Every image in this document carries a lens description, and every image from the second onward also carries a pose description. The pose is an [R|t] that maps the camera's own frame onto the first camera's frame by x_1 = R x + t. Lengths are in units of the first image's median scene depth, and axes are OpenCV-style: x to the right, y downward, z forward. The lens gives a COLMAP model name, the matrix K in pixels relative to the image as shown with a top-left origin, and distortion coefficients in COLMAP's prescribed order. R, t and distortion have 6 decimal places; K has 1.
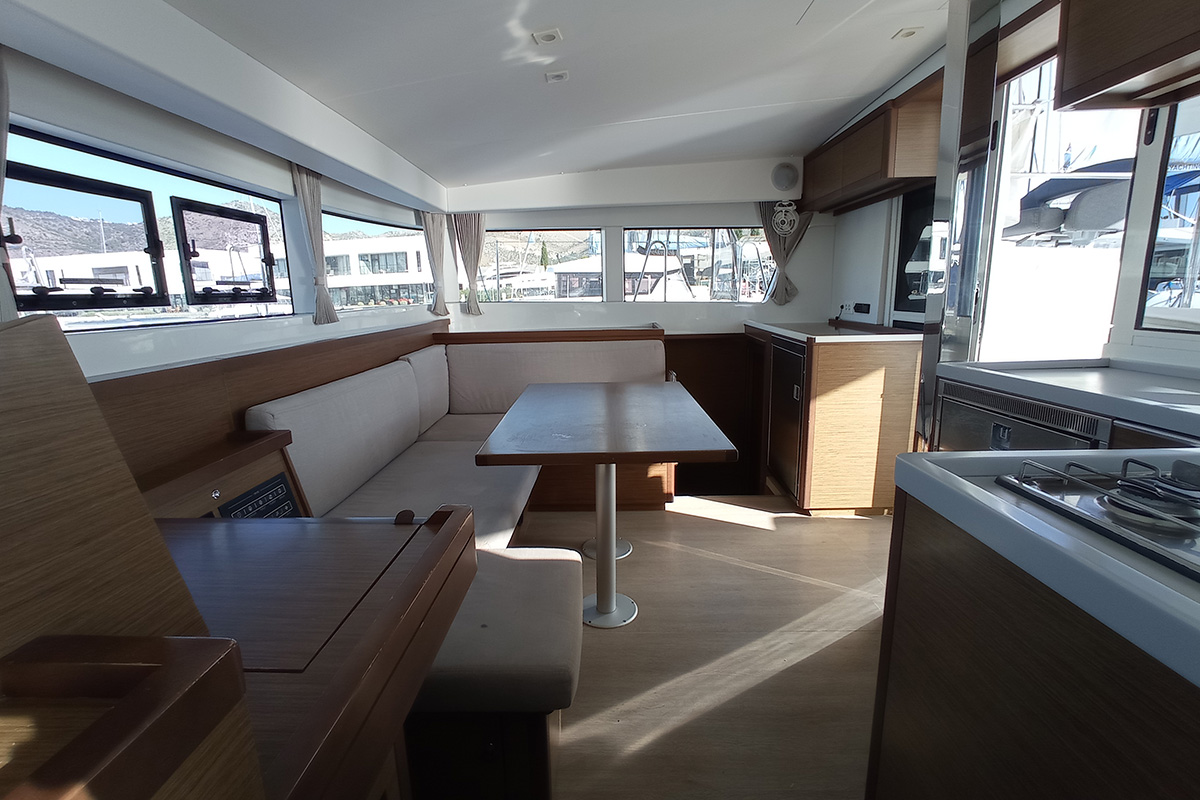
lens RADIAL K [[541.8, 0, 591.9], [0, 541.8, 401.8], [0, 0, 1]] dist [-0.038346, 0.010245]
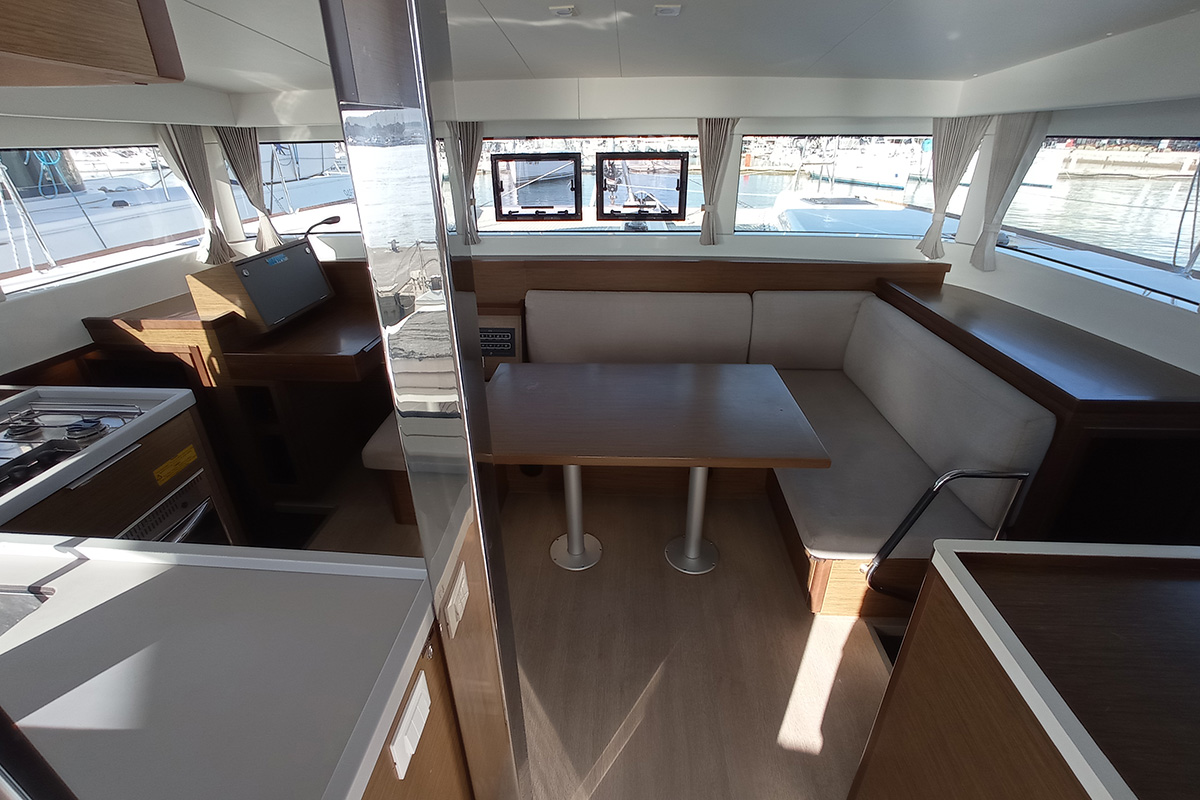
lens RADIAL K [[541.8, 0, 599.1], [0, 541.8, 401.2], [0, 0, 1]] dist [-0.038346, 0.010245]
pose [[-0.023531, 0.468262, -0.883276, 1.014100], [-0.187911, 0.865701, 0.463951, -0.492144], [0.981904, 0.176895, 0.067621, 1.027309]]
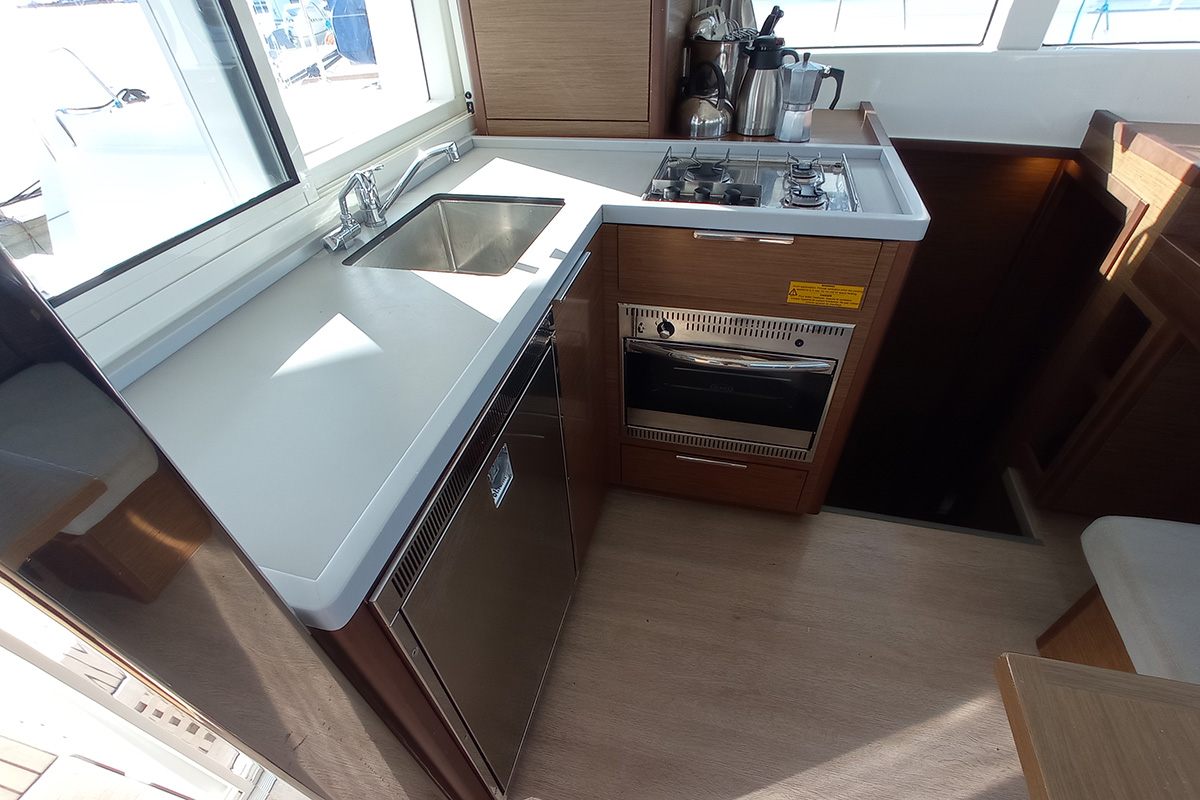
lens RADIAL K [[541.8, 0, 596.3], [0, 541.8, 449.2], [0, 0, 1]] dist [-0.038346, 0.010245]
pose [[-0.972001, -0.102900, 0.211246, 0.436663], [0.112057, 0.587209, 0.801642, -0.320813], [-0.206534, 0.802868, -0.559237, 1.002864]]
